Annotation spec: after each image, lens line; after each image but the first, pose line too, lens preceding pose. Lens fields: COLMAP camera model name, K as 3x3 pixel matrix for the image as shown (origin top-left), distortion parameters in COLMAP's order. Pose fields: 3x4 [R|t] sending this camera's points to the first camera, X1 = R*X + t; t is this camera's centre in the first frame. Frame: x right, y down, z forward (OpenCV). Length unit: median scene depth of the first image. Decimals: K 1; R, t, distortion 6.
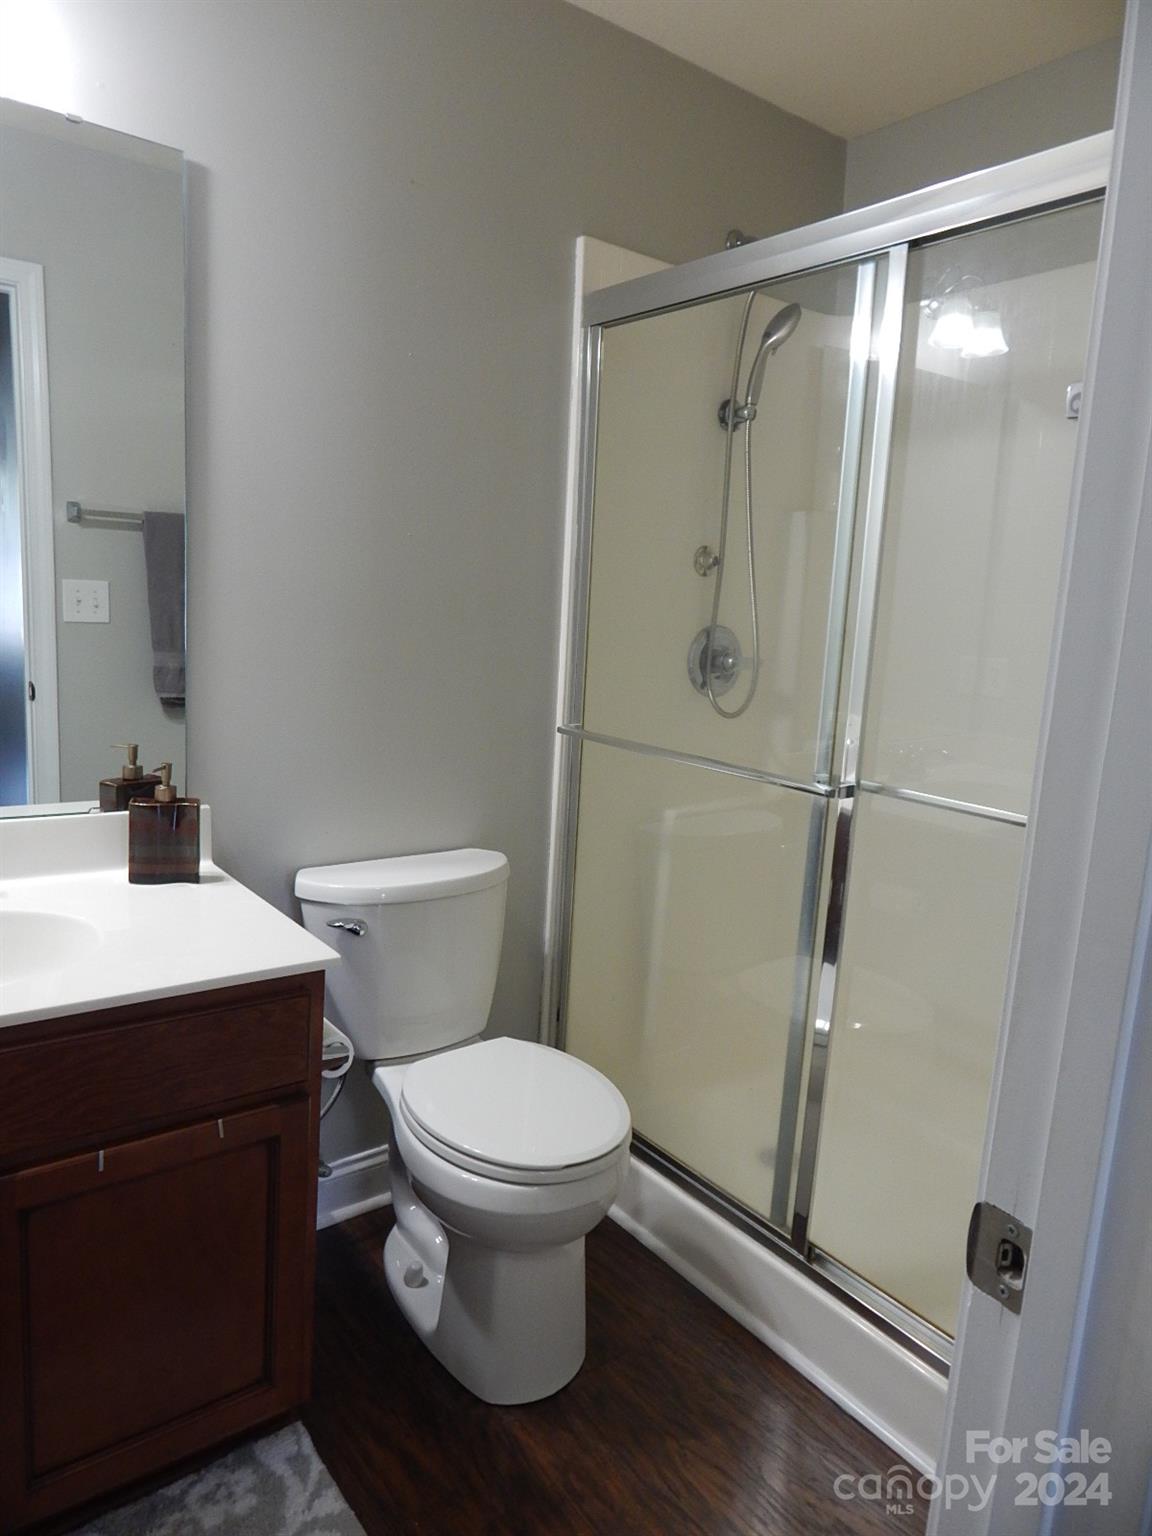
lens RADIAL K [[1009.4, 0, 588.1], [0, 1009.4, 765.2], [0, 0, 1]] dist [0.002008, 0.006565]
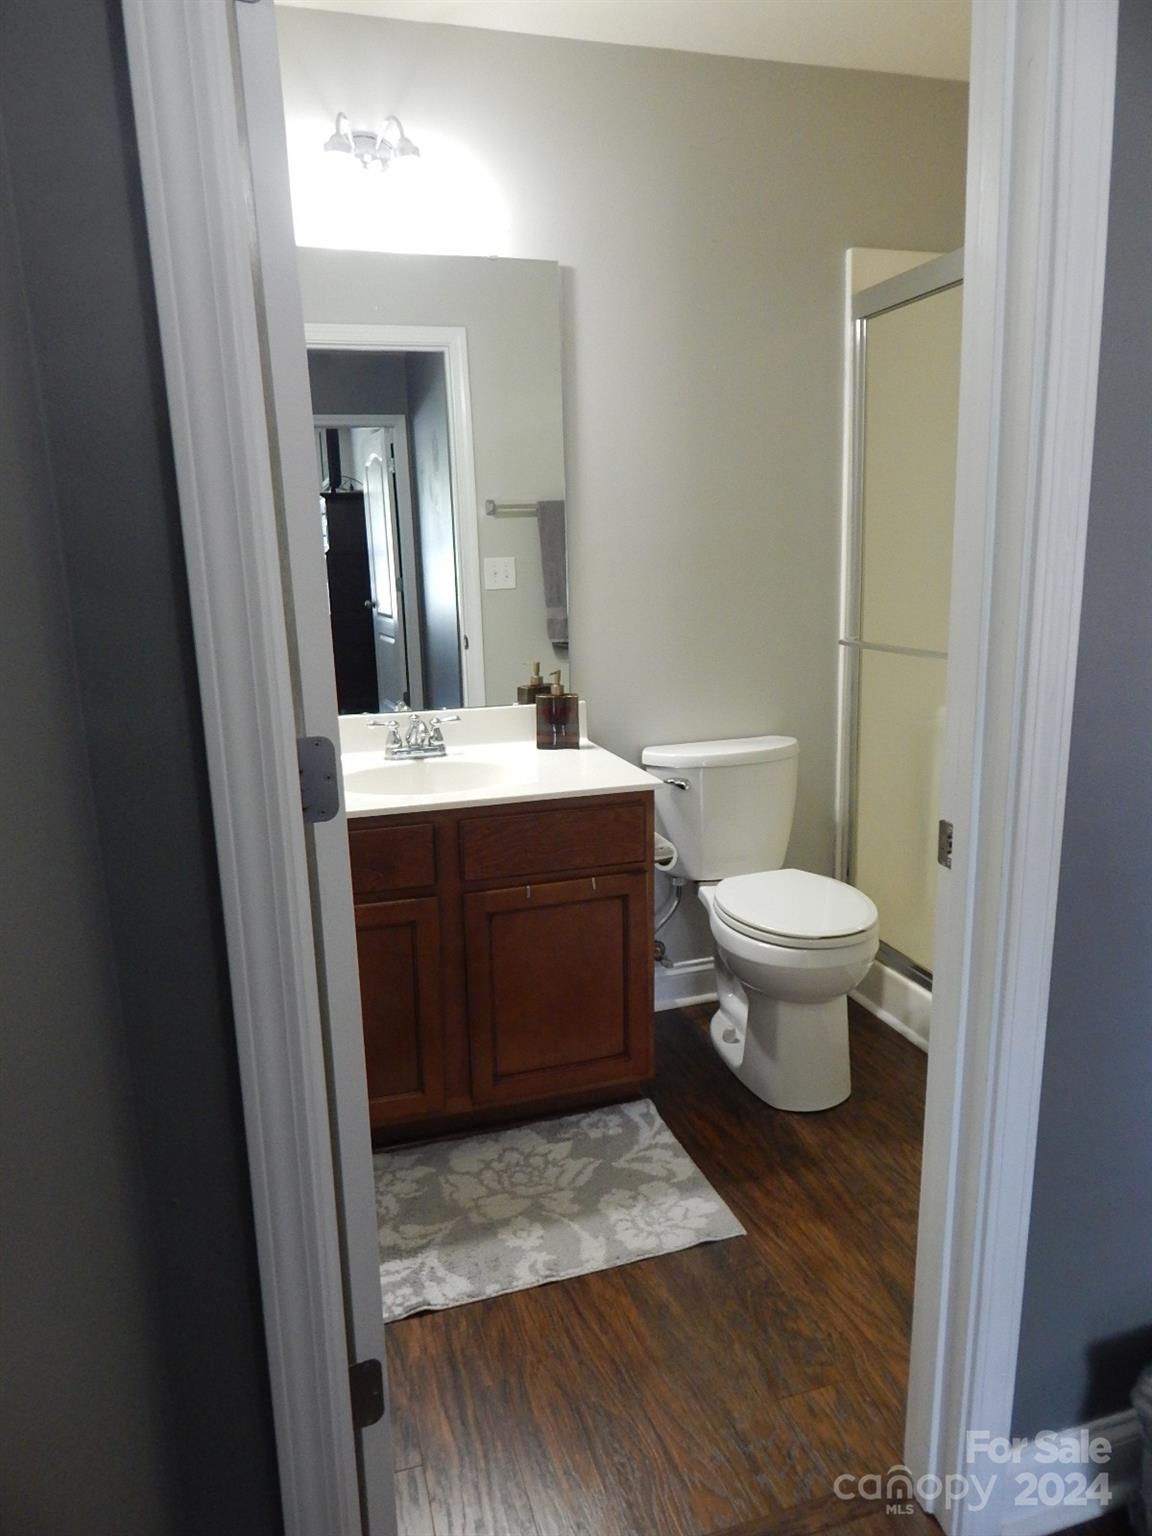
lens RADIAL K [[1009.4, 0, 572.1], [0, 1009.4, 773.4], [0, 0, 1]] dist [0.002008, 0.006565]
pose [[0.928355, -0.005012, -0.371660, 0.153191], [0.022474, 0.998837, 0.042666, 0.081421], [0.371014, -0.047962, 0.927388, -0.374520]]
